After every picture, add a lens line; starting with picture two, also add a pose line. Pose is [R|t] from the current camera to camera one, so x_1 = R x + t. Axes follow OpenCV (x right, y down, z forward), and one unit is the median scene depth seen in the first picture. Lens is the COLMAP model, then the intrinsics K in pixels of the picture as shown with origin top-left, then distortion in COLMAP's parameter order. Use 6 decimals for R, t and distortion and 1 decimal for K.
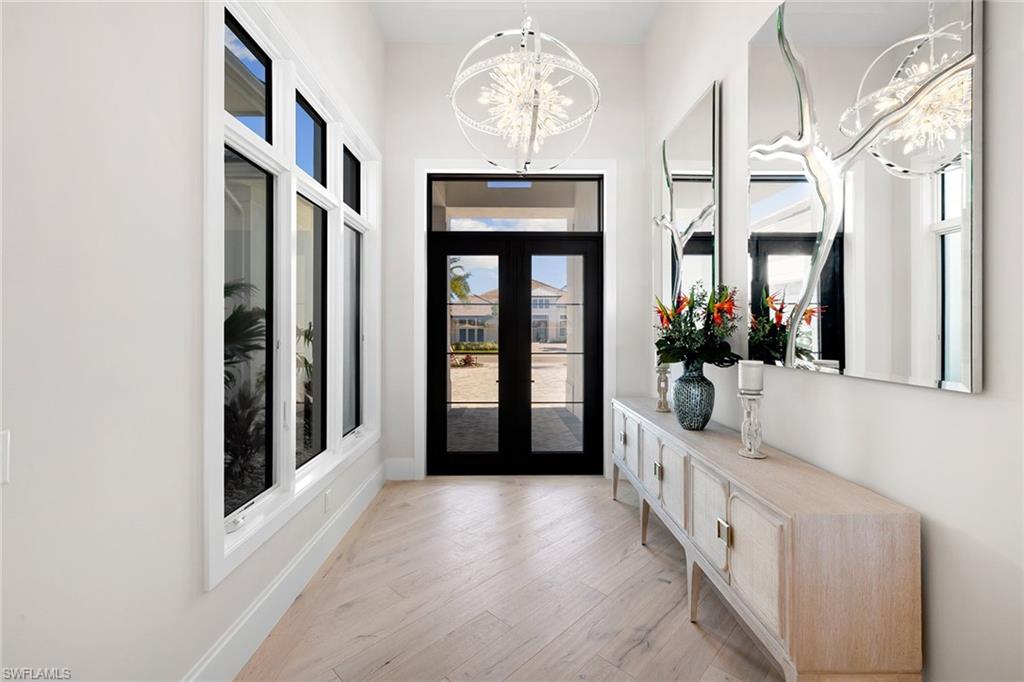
lens RADIAL K [[429.9, 0, 508.8], [0, 429.9, 332.3], [0, 0, 1]] dist [0.000660, -0.000336]
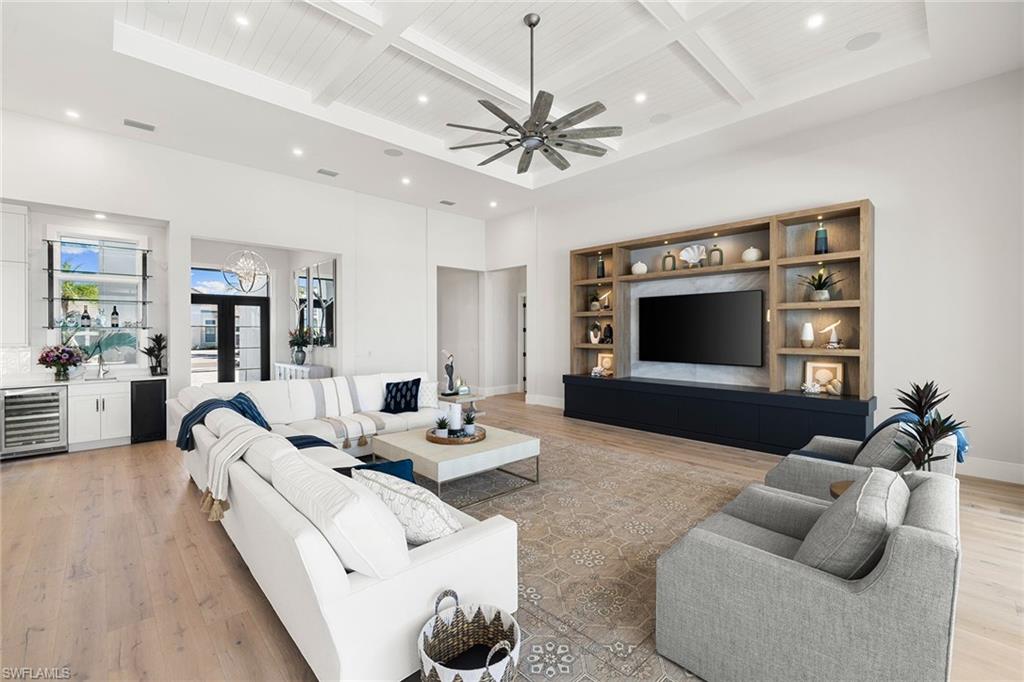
lens RADIAL K [[429.9, 0, 508.8], [0, 429.9, 332.3], [0, 0, 1]] dist [0.000660, -0.000336]
pose [[0.734607, -0.003223, 0.678486, -0.454761], [0.010569, 0.999922, -0.006693, -0.005005], [-0.678411, 0.012088, 0.734583, -1.763694]]
